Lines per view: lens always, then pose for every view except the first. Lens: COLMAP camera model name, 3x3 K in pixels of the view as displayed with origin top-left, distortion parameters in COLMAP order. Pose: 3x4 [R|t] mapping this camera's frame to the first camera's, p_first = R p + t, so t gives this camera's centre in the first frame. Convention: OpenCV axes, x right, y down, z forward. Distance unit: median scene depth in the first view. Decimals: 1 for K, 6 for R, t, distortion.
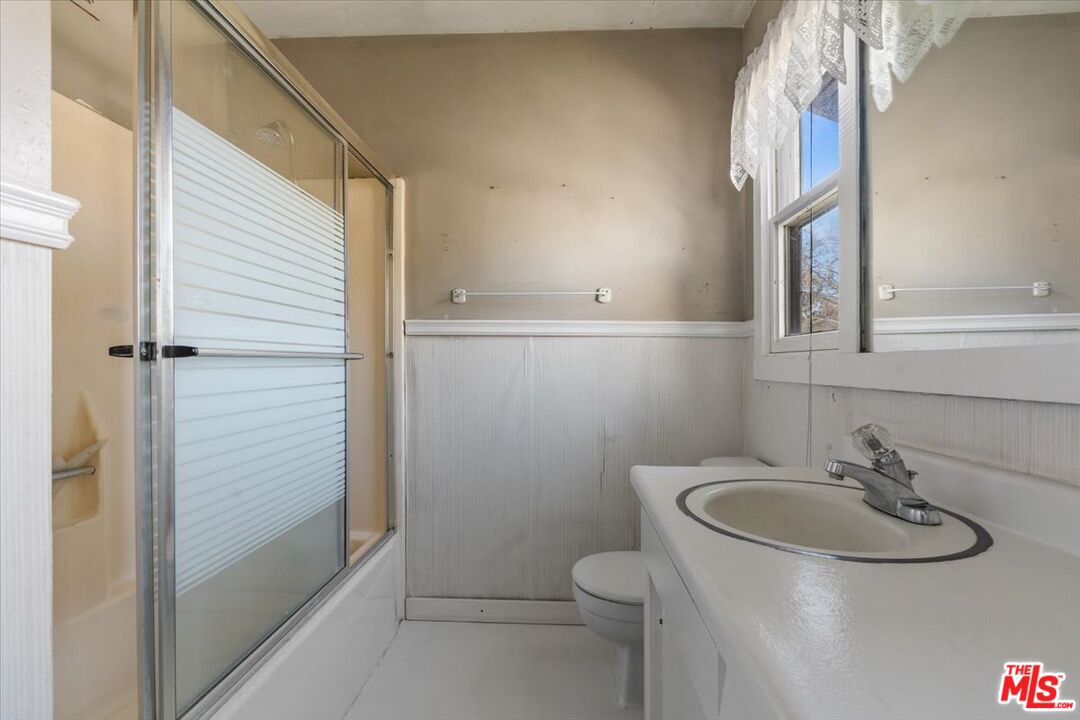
lens RADIAL K [[499.5, 0, 544.9], [0, 499.5, 366.2], [0, 0, 1]] dist [-0.004195, 0.000718]
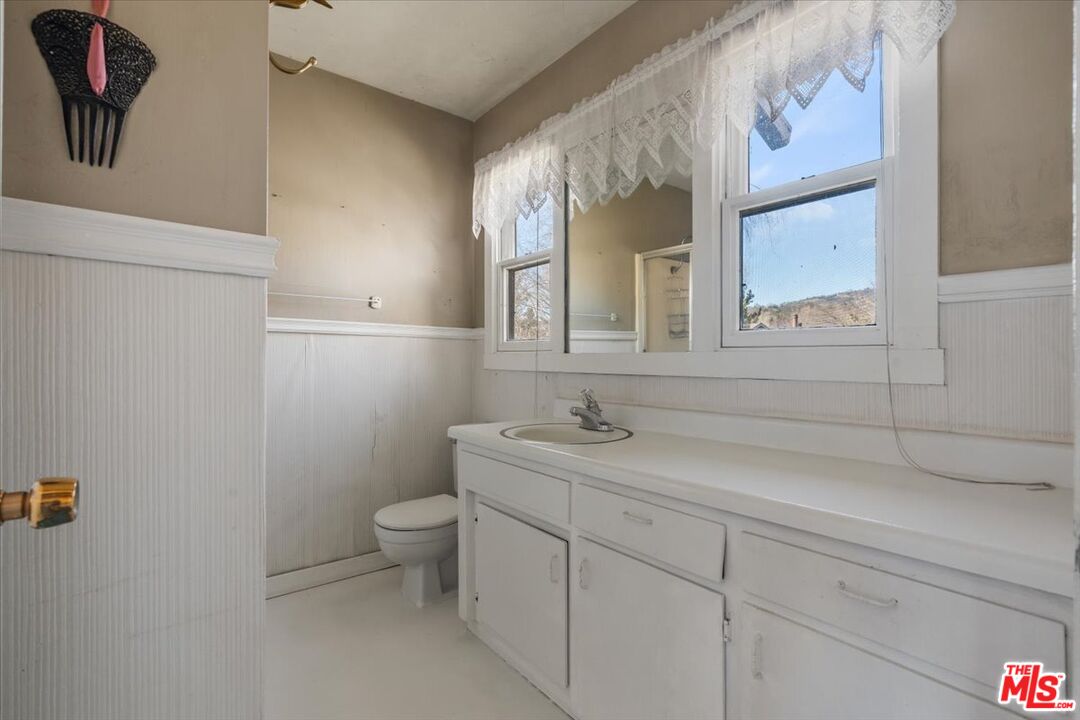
lens RADIAL K [[499.9, 0, 545.7], [0, 499.9, 356.6], [0, 0, 1]] dist [-0.000702, 0.000237]
pose [[0.756217, 0.003890, 0.654309, -0.426660], [-0.001037, 0.999988, -0.004746, -0.003565], [-0.654320, 0.002911, 0.756212, -0.238534]]
